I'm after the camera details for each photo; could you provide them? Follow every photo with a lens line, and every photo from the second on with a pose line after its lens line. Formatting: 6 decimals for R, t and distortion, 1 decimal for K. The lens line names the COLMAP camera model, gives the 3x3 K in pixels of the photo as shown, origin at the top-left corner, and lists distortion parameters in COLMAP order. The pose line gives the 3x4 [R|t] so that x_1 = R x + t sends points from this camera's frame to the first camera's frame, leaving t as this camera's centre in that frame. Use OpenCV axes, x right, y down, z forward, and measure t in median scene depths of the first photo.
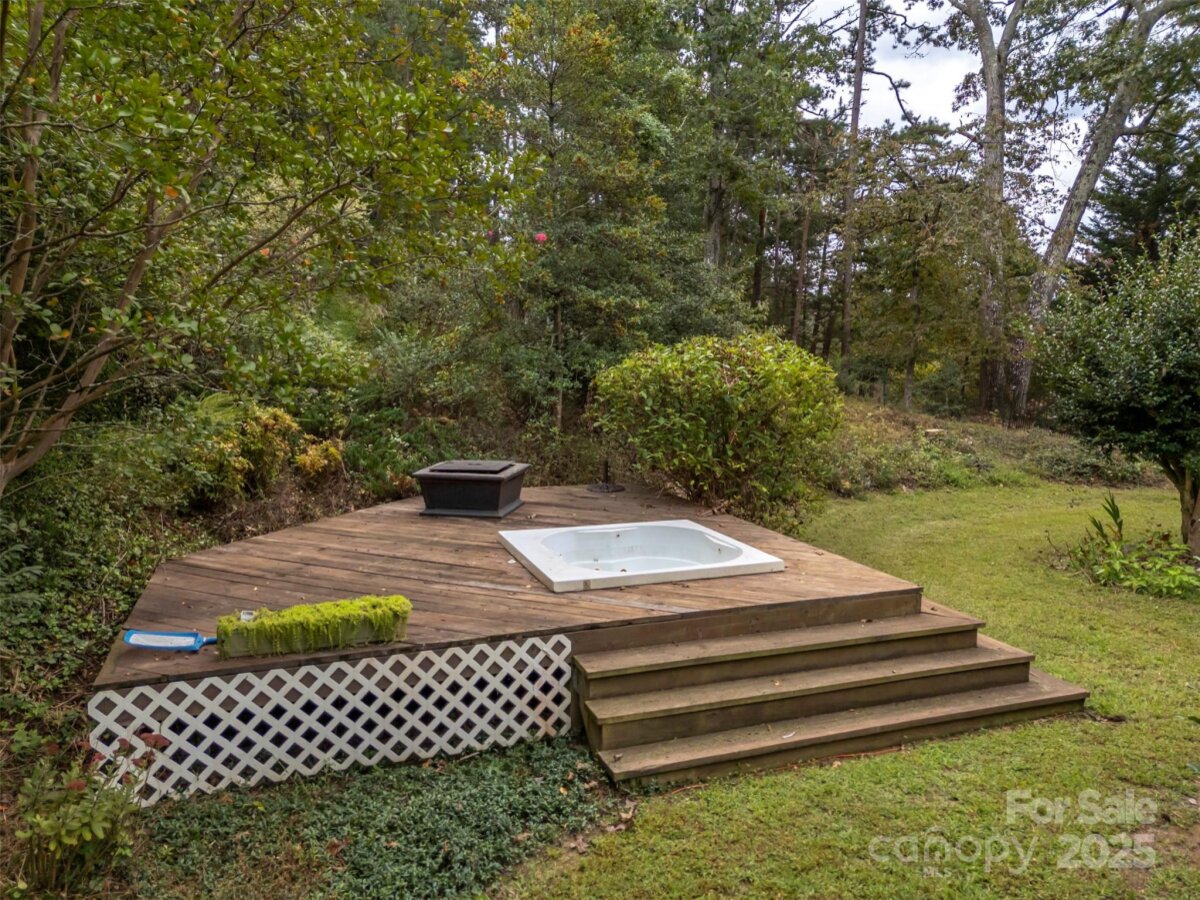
lens RADIAL K [[886.6, 0, 600.0], [0, 886.6, 450.0], [0, 0, 1]] dist [0.090969, -0.062396]
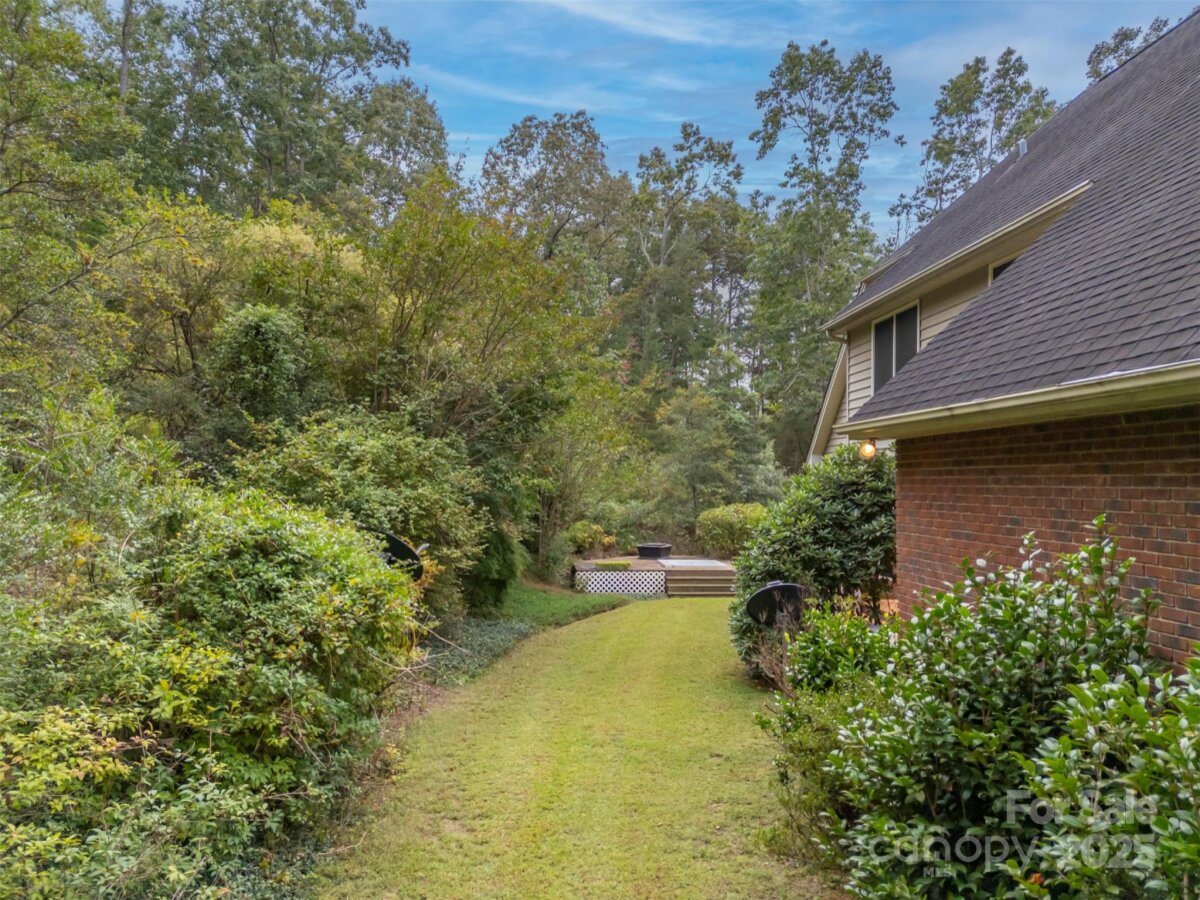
lens RADIAL K [[886.6, 0, 600.0], [0, 886.6, 450.0], [0, 0, 1]] dist [0.090969, -0.062396]
pose [[0.962574, -0.013922, -0.270661, 0.547045], [-0.029090, 0.987603, -0.154256, 0.184267], [0.269453, 0.156357, 0.950236, -2.175567]]
